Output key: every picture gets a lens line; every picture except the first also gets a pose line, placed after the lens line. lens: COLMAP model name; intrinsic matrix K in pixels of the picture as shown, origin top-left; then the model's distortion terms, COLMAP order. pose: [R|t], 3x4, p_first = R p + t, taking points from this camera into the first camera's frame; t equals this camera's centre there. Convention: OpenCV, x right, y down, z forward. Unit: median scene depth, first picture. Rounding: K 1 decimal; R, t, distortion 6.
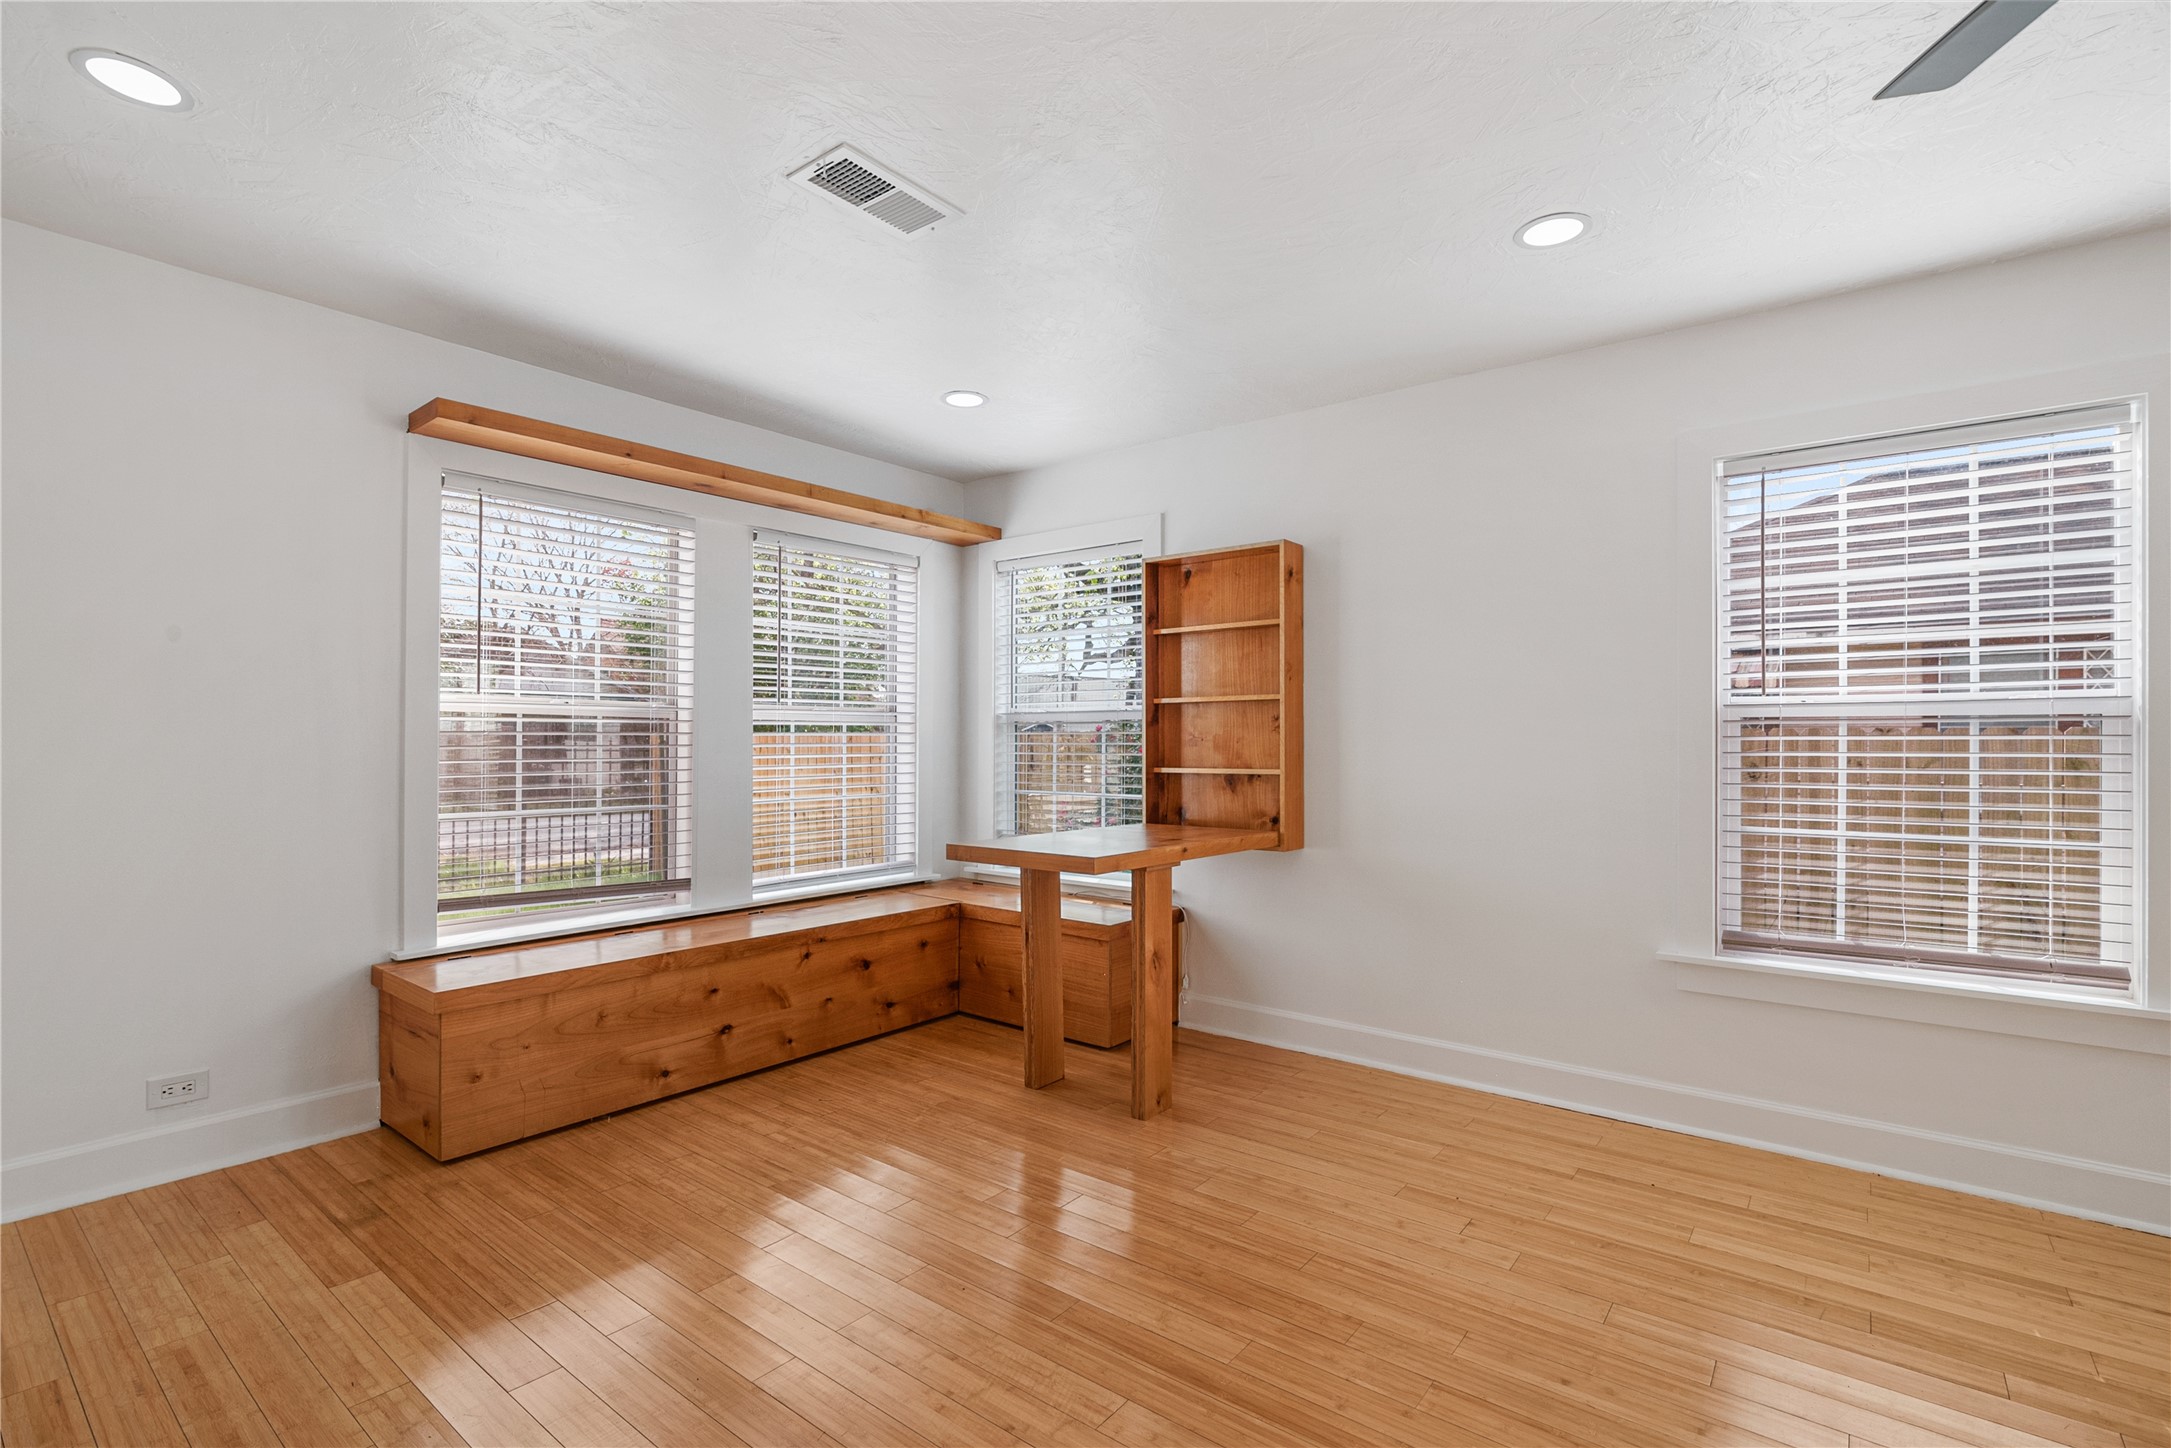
lens RADIAL K [[1006.7, 0, 1115.1], [0, 1006.7, 727.3], [0, 0, 1]] dist [-0.010071, 0.001385]
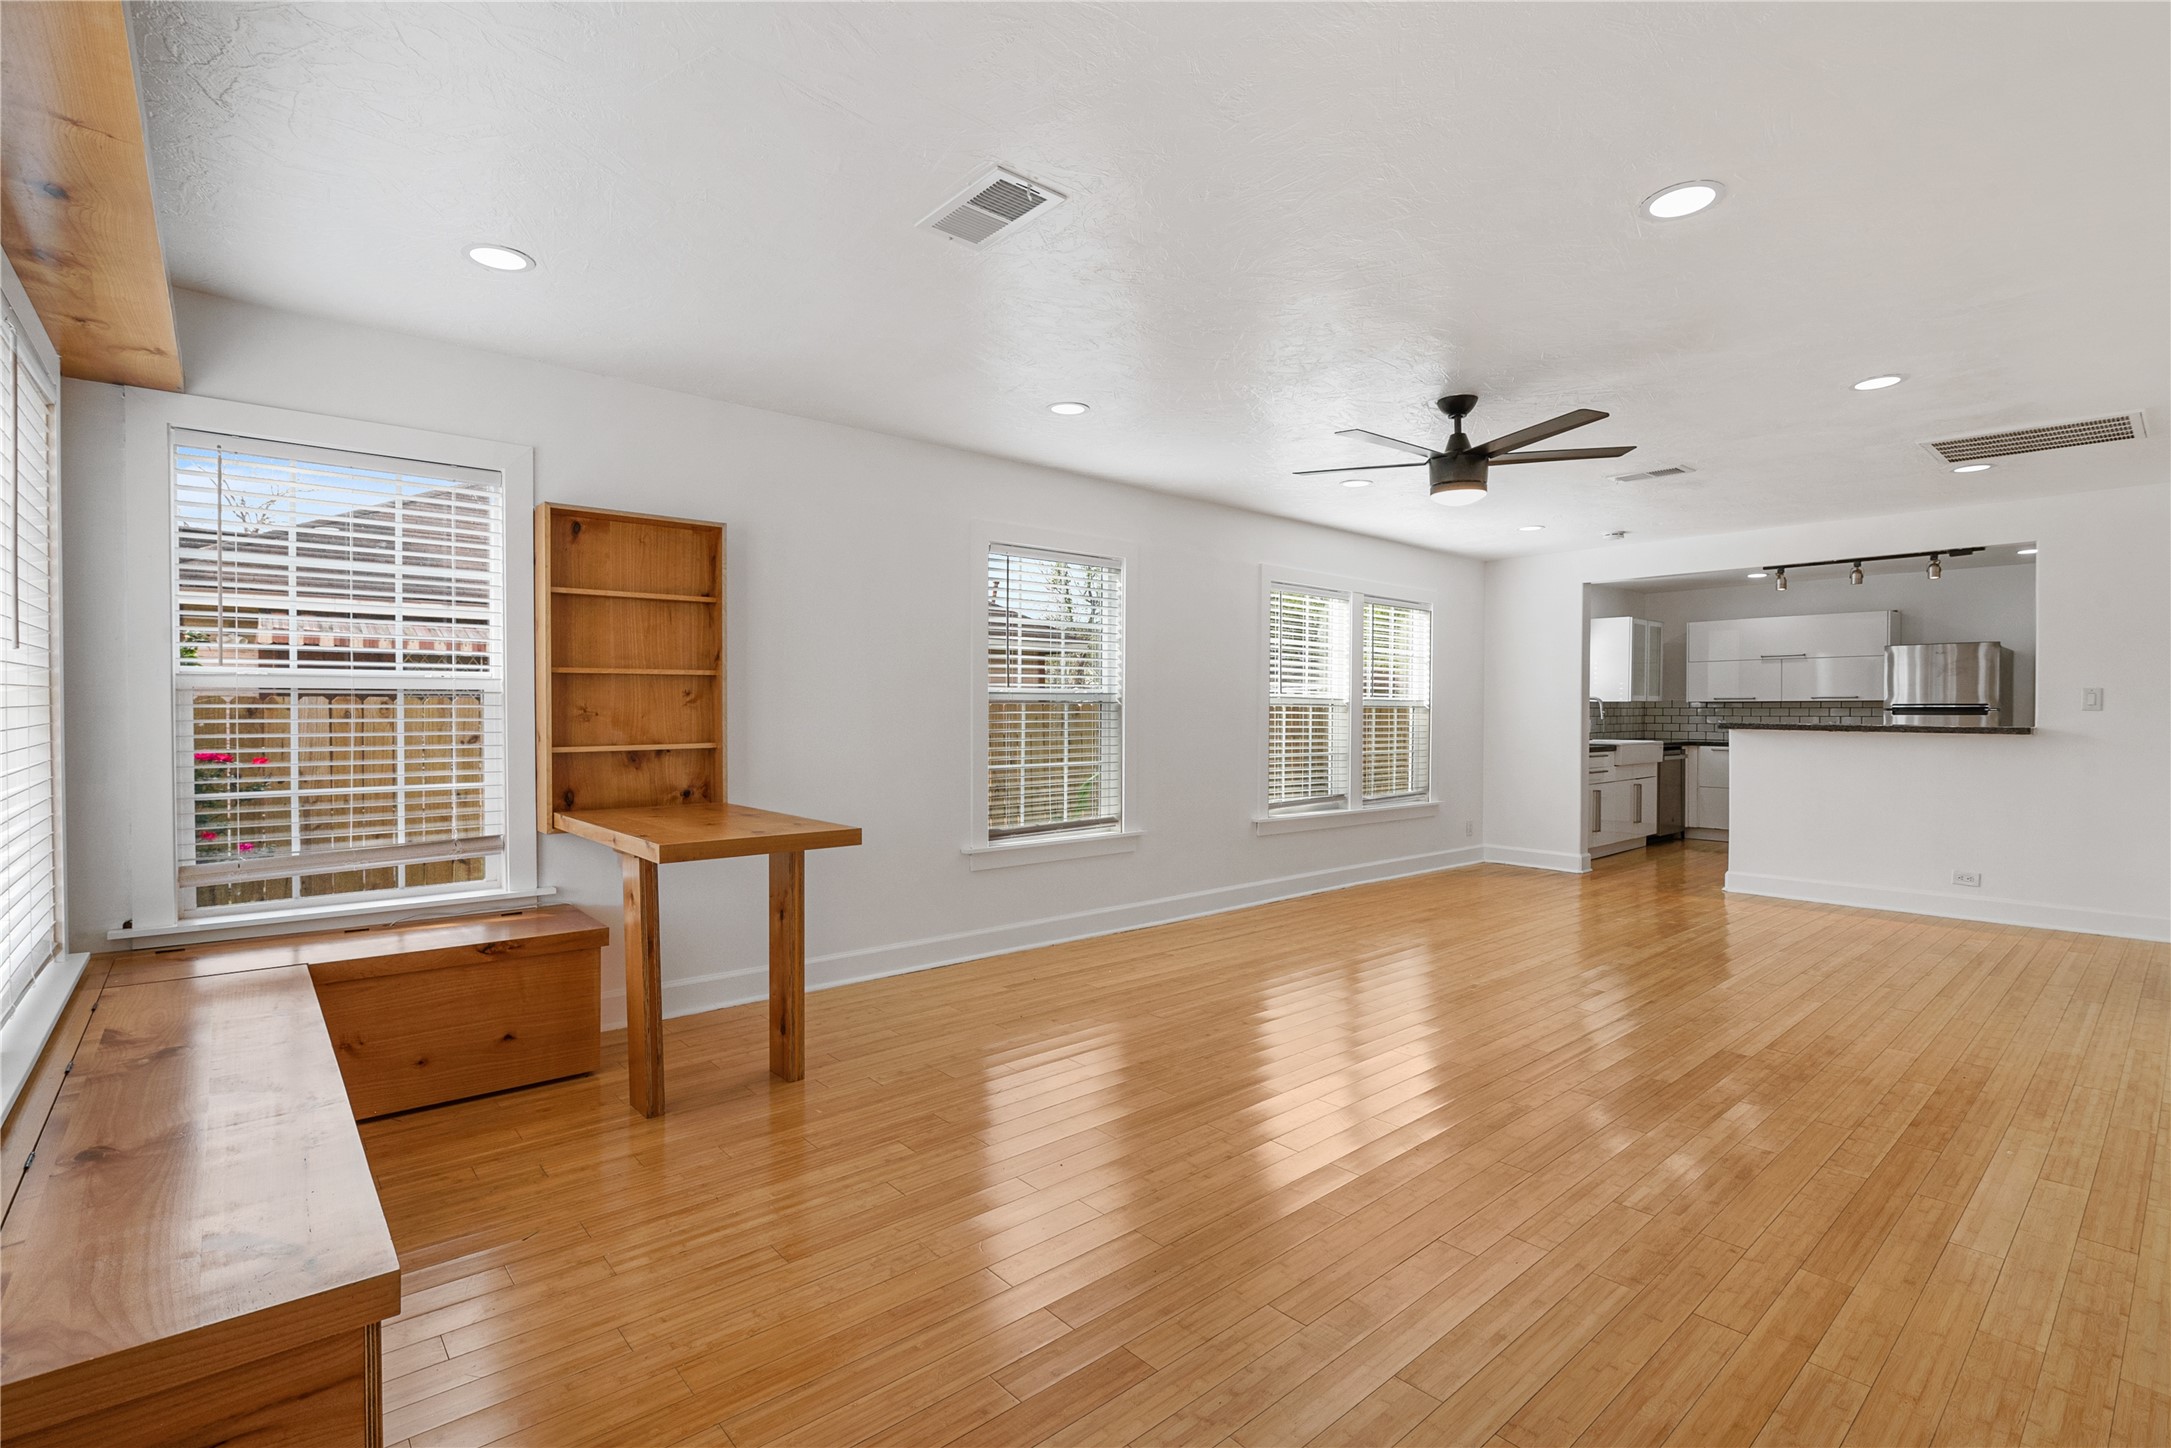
lens RADIAL K [[1006.7, 0, 1066.1], [0, 1006.7, 722.2], [0, 0, 1]] dist [-0.010071, 0.001385]
pose [[0.206942, -0.019133, 0.978166, -0.860925], [-0.018276, 0.999559, 0.023417, -0.012362], [-0.978182, -0.022723, 0.206501, 0.476648]]
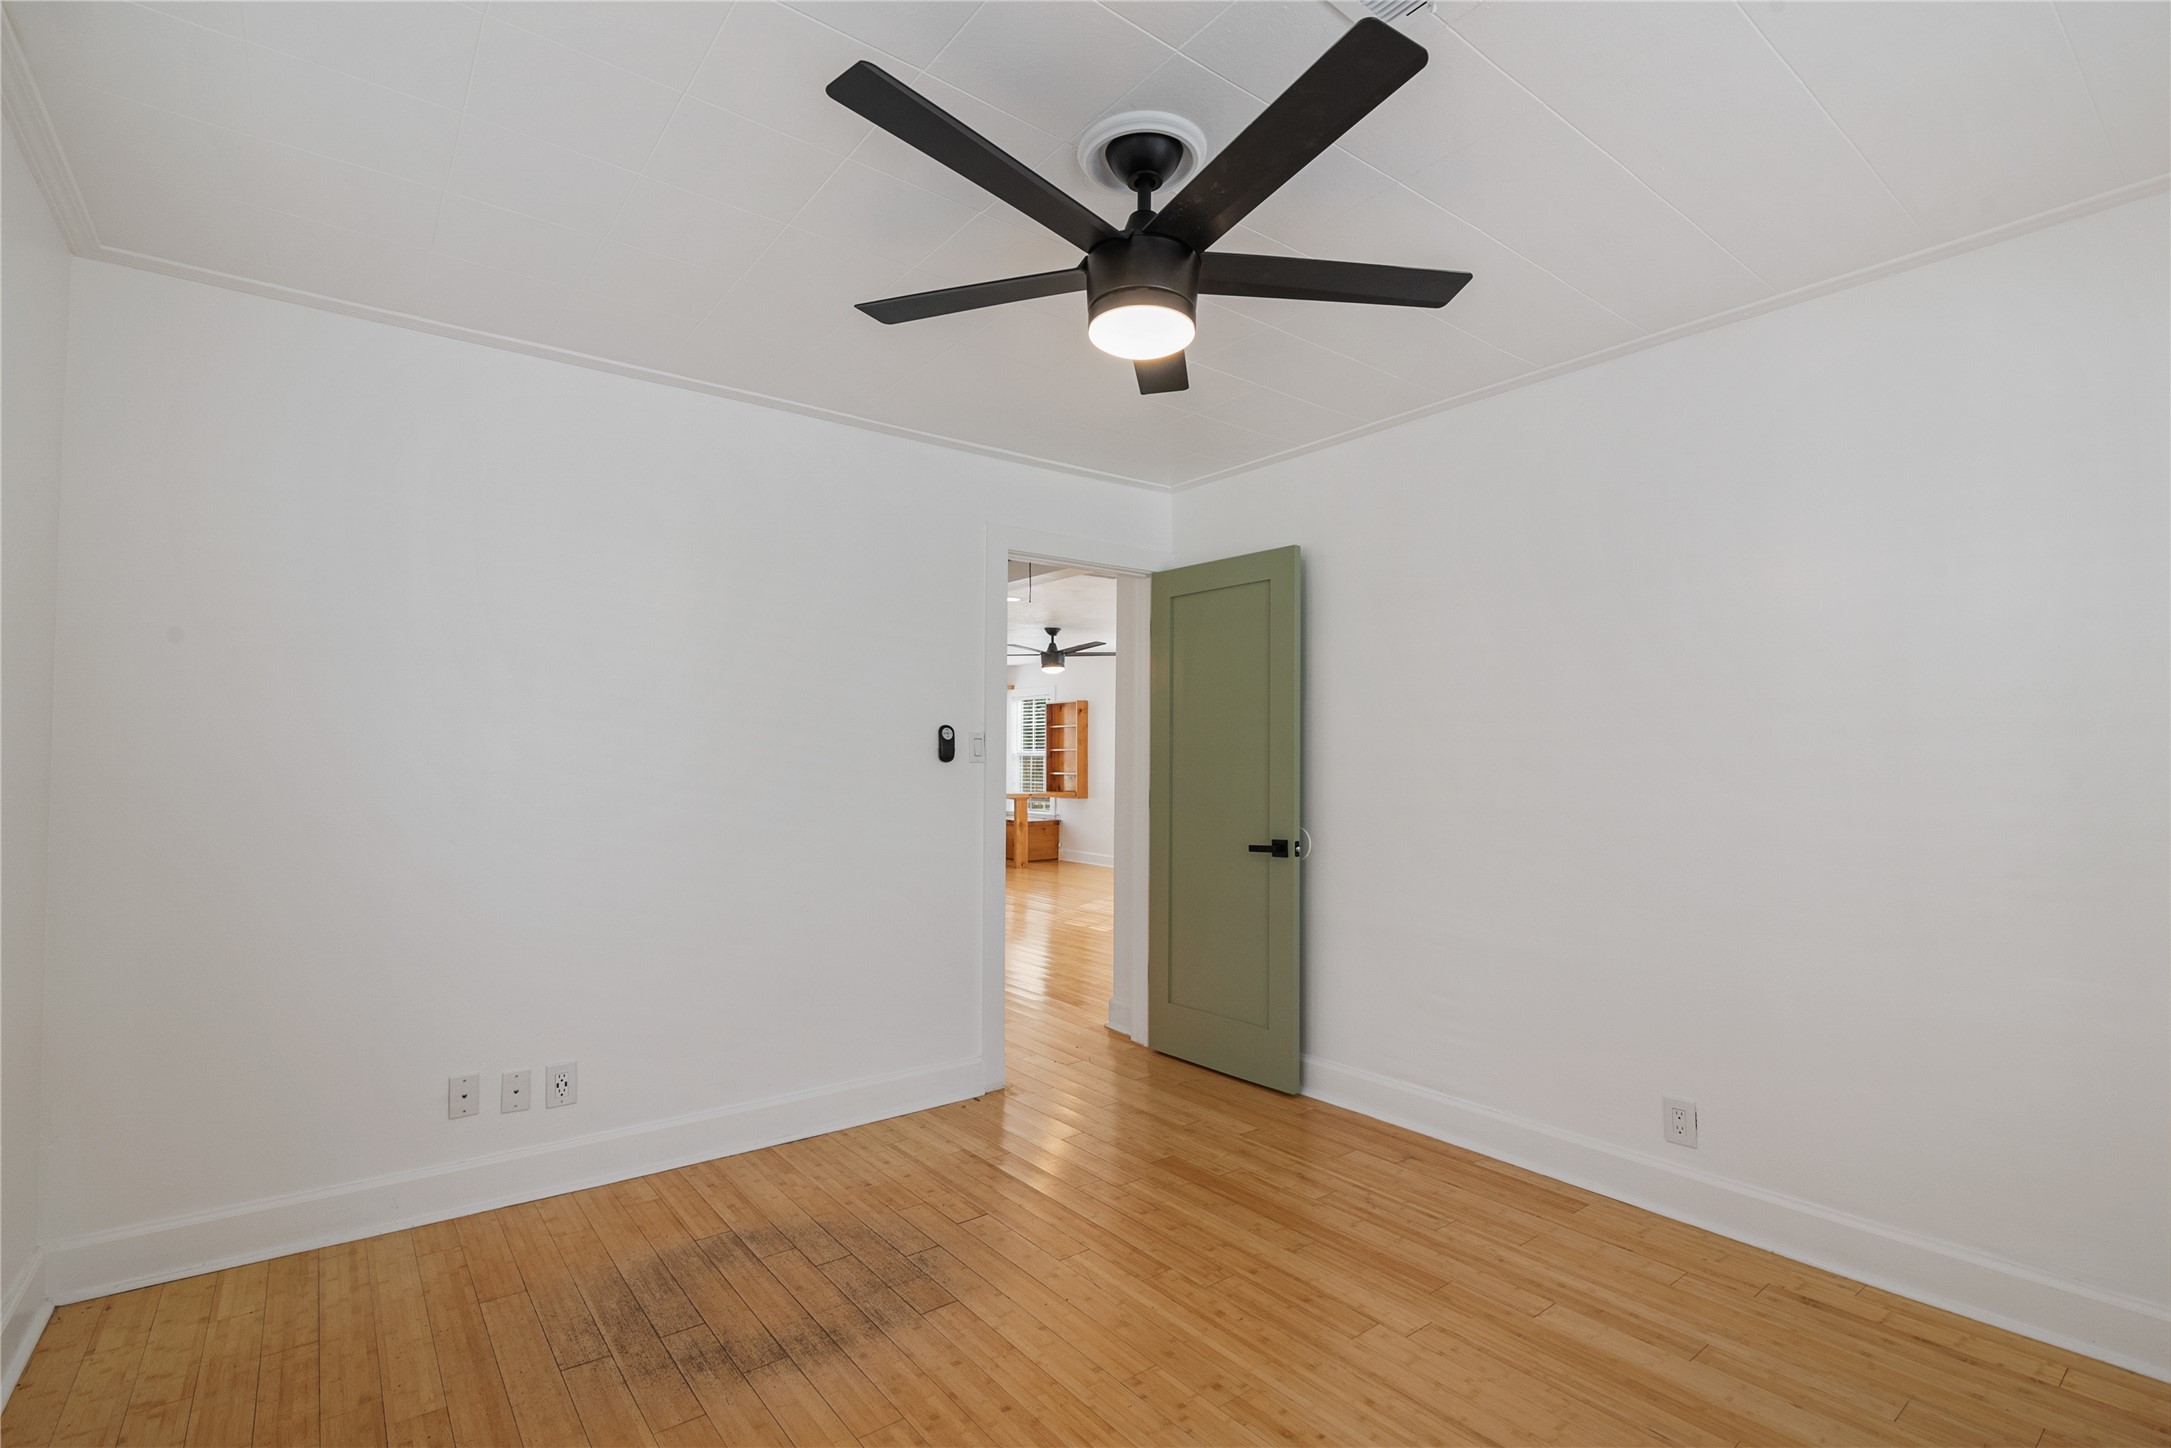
lens RADIAL K [[1006.7, 0, 1084.6], [0, 1006.7, 714.6], [0, 0, 1]] dist [-0.010071, 0.001385]
pose [[0.965117, -0.011824, -0.261550, 1.134521], [0.004474, 0.999579, -0.028678, -0.055799], [0.261779, 0.026508, 0.964764, -2.293801]]
